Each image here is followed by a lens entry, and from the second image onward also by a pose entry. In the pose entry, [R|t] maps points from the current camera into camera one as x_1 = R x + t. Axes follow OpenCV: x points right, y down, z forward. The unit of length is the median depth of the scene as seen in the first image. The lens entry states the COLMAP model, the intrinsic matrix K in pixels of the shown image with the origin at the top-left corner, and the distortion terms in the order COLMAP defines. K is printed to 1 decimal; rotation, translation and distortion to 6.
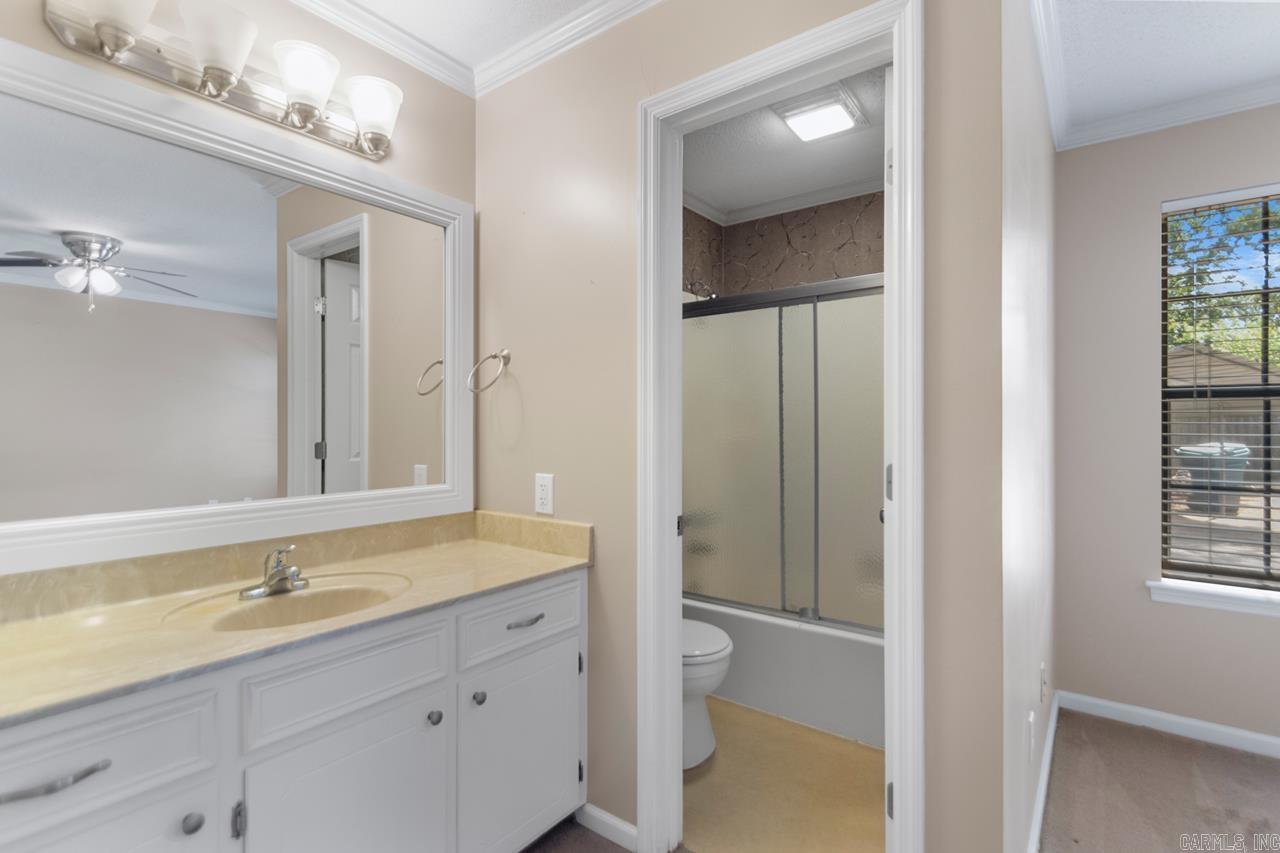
lens RADIAL K [[600.6, 0, 628.7], [0, 600.6, 427.8], [0, 0, 1]] dist [0.005009, -0.000365]
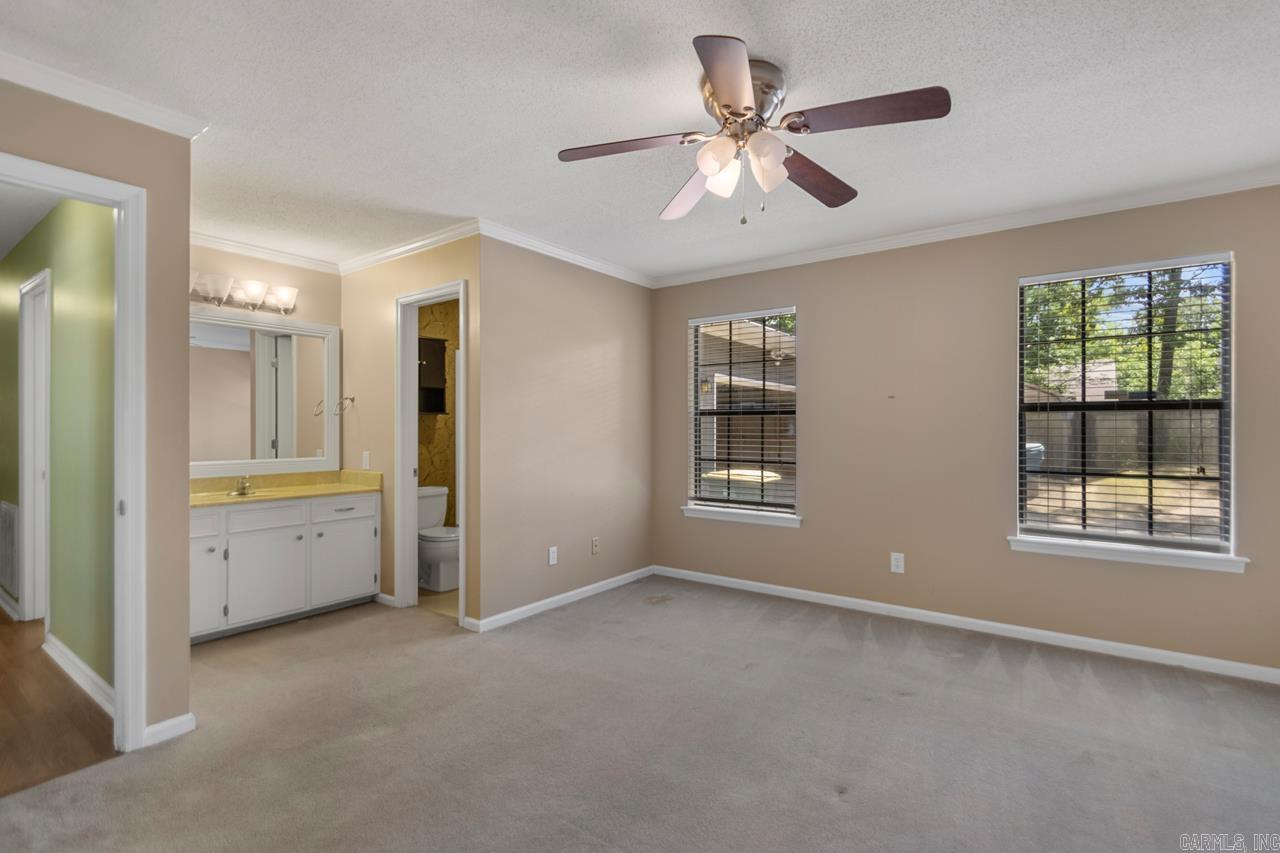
lens RADIAL K [[600.6, 0, 639.5], [0, 600.6, 429.4], [0, 0, 1]] dist [0.005009, -0.000365]
pose [[0.999797, -0.002002, 0.020058, 0.779461], [0.002089, 0.999989, -0.004308, 0.005463], [-0.020049, 0.004349, 0.999790, -1.176949]]
